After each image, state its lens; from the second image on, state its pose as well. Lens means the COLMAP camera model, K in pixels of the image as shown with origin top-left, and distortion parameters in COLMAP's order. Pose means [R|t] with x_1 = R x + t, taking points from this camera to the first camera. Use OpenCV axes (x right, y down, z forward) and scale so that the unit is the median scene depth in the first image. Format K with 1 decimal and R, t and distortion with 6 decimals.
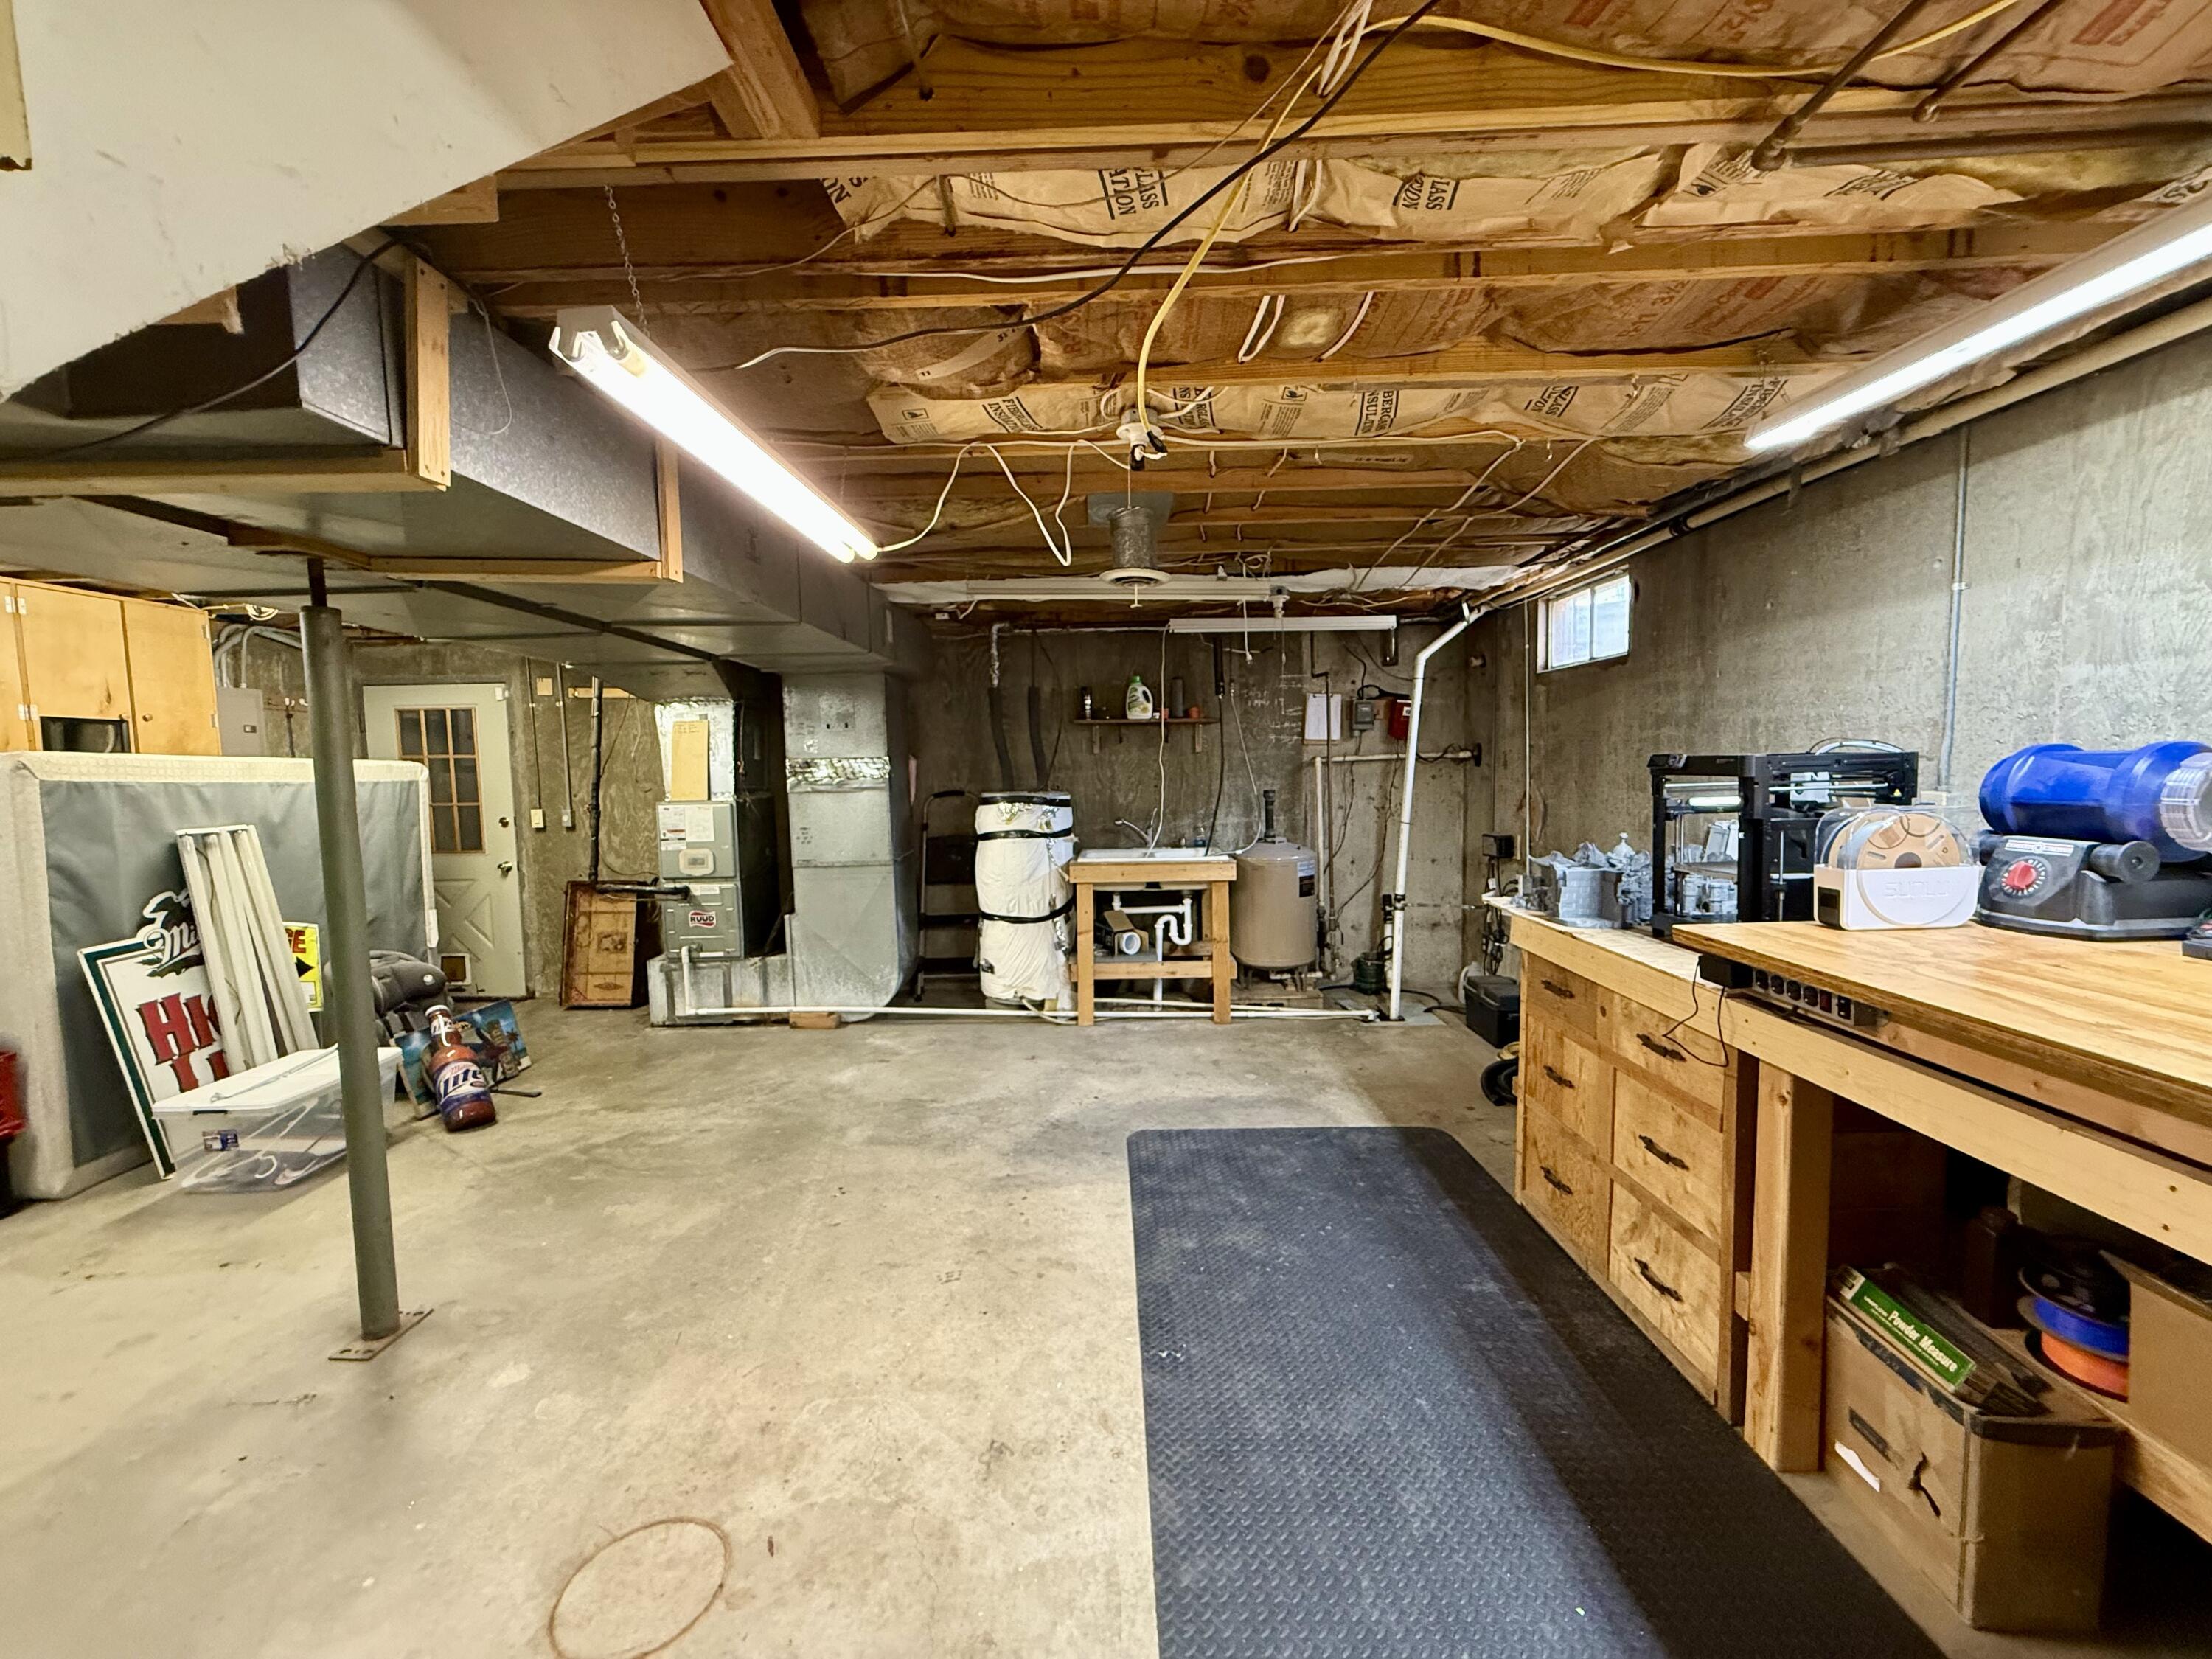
lens RADIAL K [[879.8, 0, 1103.3], [0, 879.8, 824.7], [0, 0, 1]] dist [-0.000982, 0.000301]
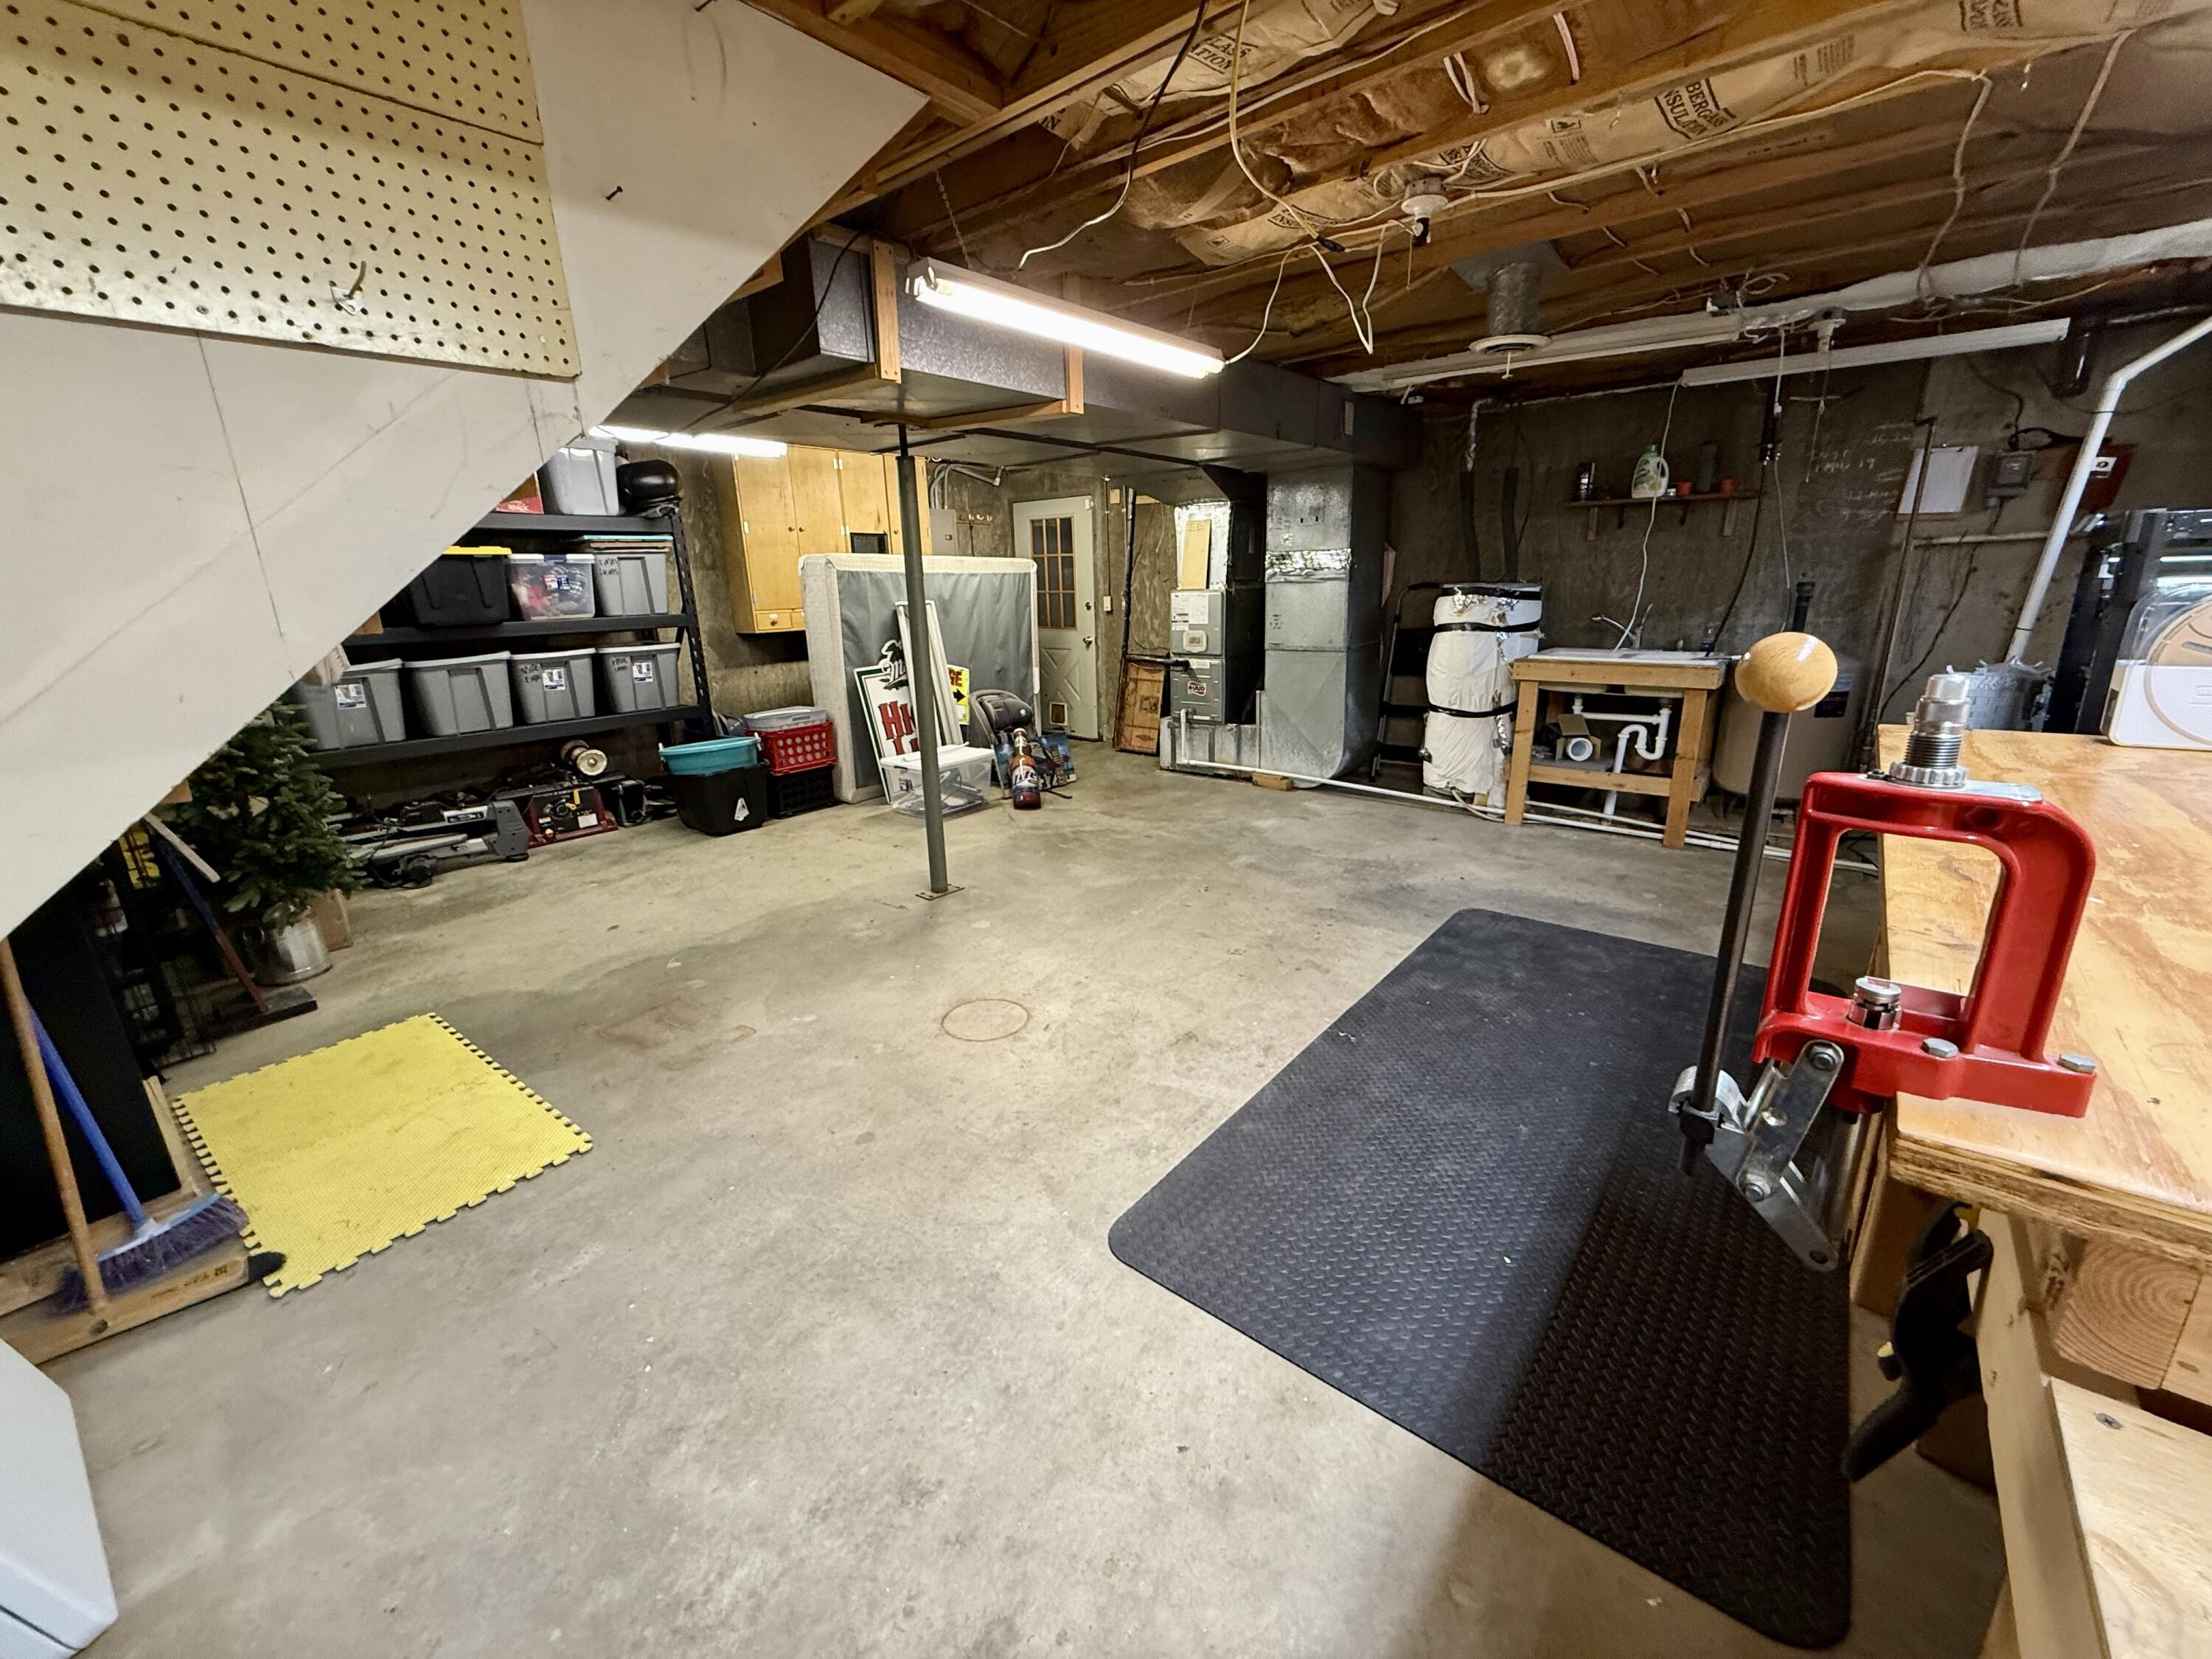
lens RADIAL K [[879.8, 0, 1102.2], [0, 879.8, 825.1], [0, 0, 1]] dist [-0.000982, 0.000301]
pose [[0.776402, 0.170820, -0.606647, 0.314796], [-0.034291, 0.972592, 0.229976, 0.020161], [0.629305, -0.157751, 0.760980, -0.078619]]
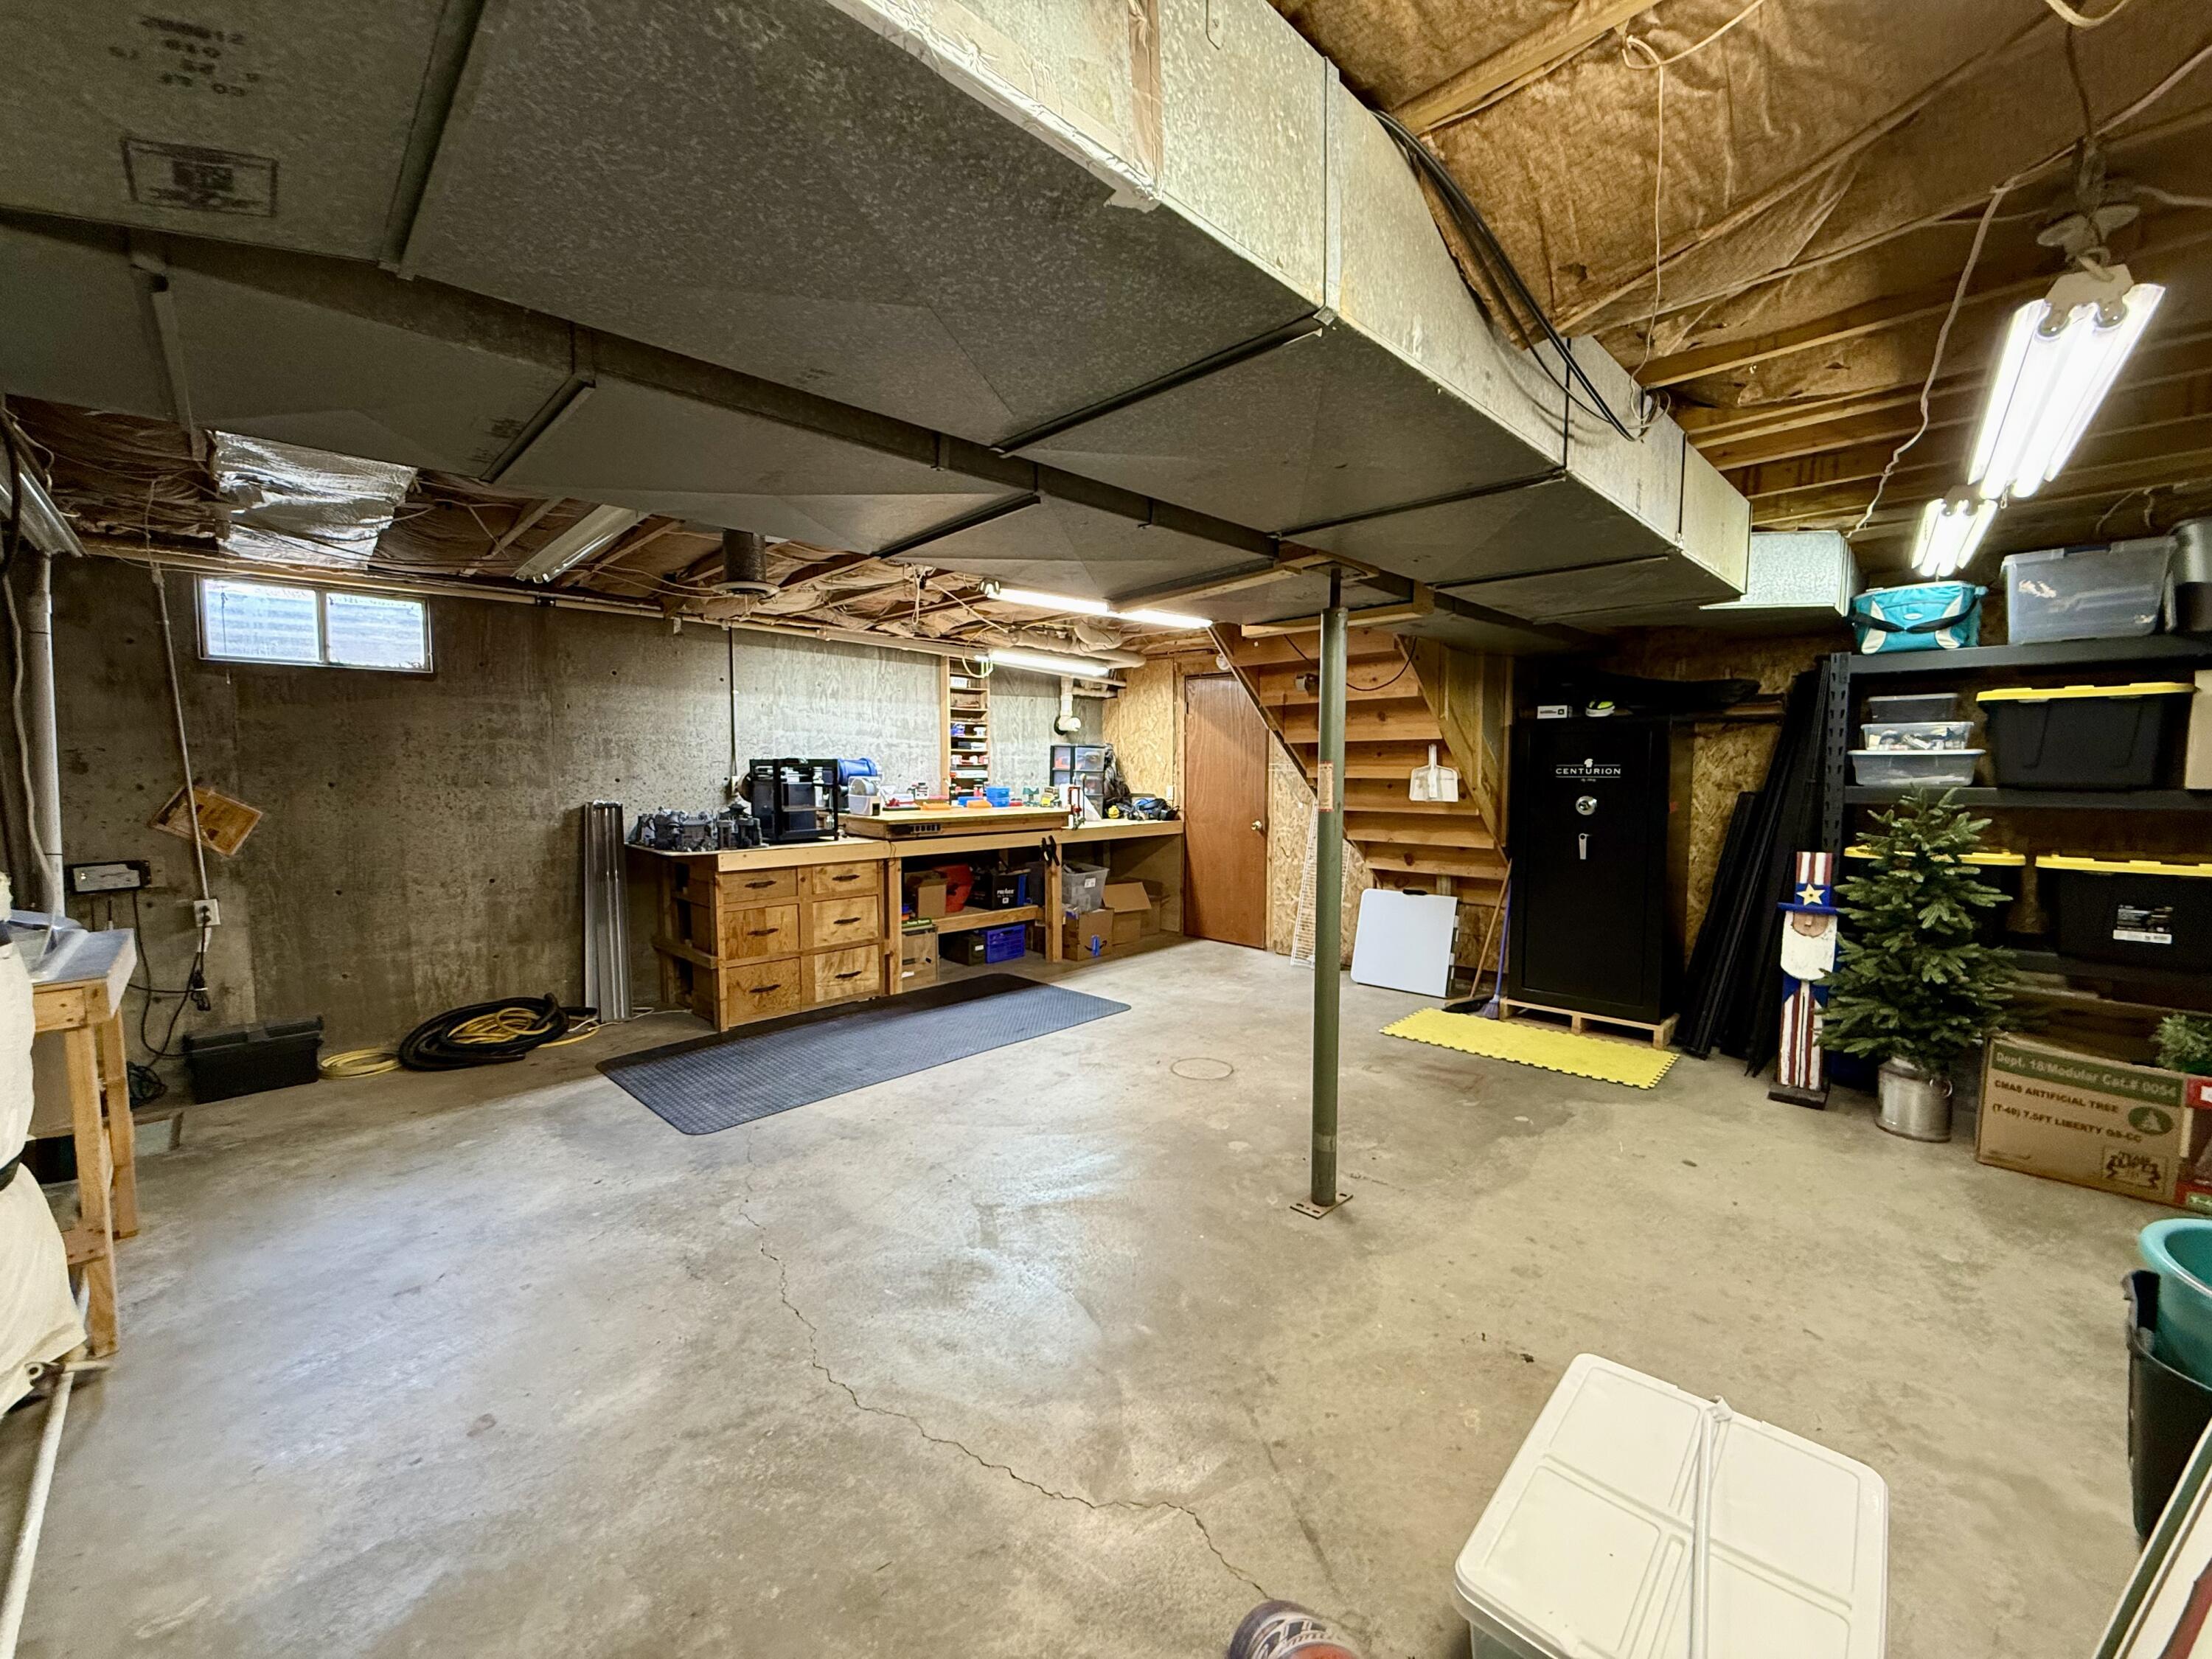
lens RADIAL K [[879.8, 0, 1104.5], [0, 879.8, 827.0], [0, 0, 1]] dist [-0.000982, 0.000301]
pose [[-0.711036, -0.027842, 0.702604, -0.945581], [0.066372, 0.992097, 0.106482, -0.058765], [-0.700016, 0.122346, -0.703569, 1.309081]]
